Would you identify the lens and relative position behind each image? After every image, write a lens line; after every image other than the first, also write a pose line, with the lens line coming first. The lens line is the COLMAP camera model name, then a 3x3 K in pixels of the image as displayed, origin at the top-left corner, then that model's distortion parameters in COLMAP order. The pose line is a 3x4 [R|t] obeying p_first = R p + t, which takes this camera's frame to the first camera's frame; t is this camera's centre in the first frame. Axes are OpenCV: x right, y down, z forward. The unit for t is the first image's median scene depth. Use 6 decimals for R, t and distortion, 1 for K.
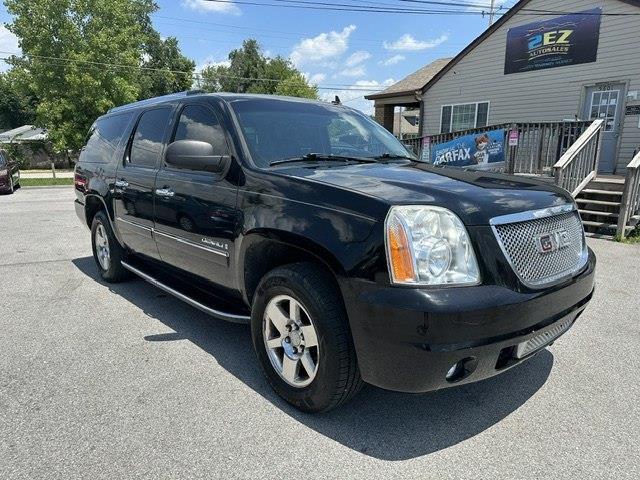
lens RADIAL K [[456.2, 0, 319.5], [0, 456.2, 242.2], [0, 0, 1]] dist [-0.002705, -0.005237]
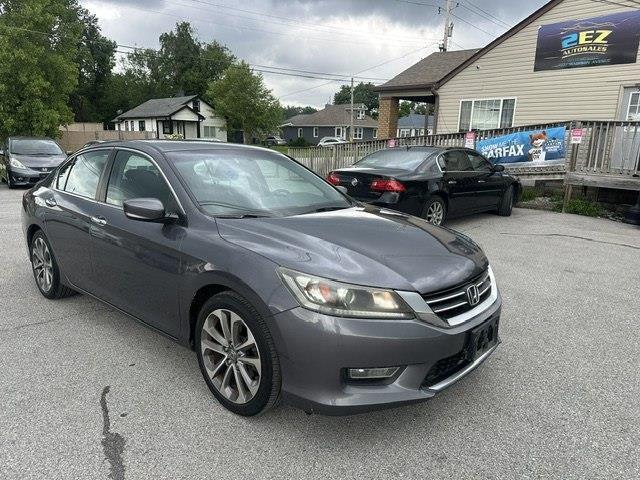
lens RADIAL K [[461.7, 0, 318.9], [0, 461.7, 238.9], [0, 0, 1]] dist [-0.004315, -0.002170]
pose [[0.984713, -0.017973, 0.173256, -0.258487], [0.016447, 0.999812, 0.010240, -0.018960], [-0.173408, -0.007234, 0.984824, 0.087264]]
